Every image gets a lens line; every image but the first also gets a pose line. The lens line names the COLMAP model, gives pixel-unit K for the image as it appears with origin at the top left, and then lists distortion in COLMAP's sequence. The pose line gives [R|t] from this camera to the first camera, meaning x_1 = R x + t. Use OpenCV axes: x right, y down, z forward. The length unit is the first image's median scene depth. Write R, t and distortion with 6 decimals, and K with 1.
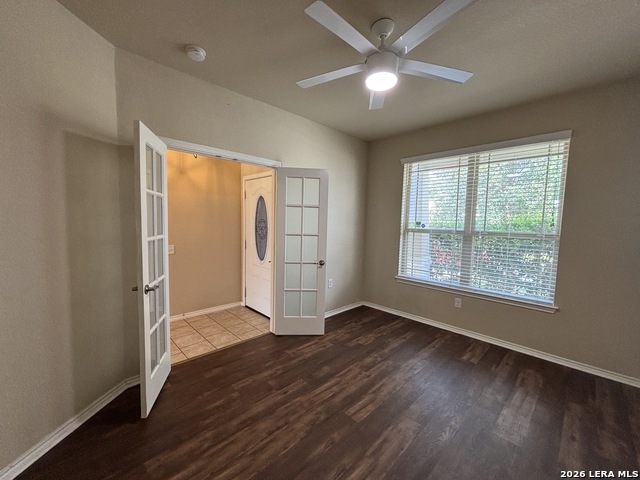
lens RADIAL K [[260.8, 0, 320.0], [0, 260.8, 240.0], [0, 0, 1]] dist [0.000142, 0.000291]
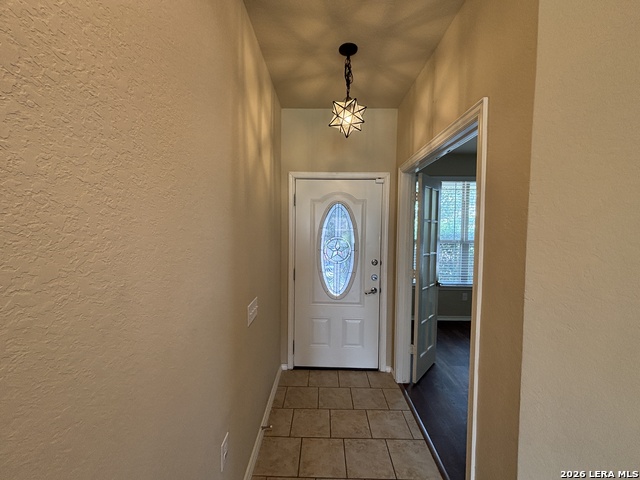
lens RADIAL K [[260.8, 0, 320.0], [0, 260.8, 240.0], [0, 0, 1]] dist [0.000142, 0.000291]
pose [[0.704258, -0.045239, 0.708501, -0.824193], [0.057622, 0.998318, 0.006467, -0.083308], [-0.707601, 0.036270, 0.705680, 0.568204]]
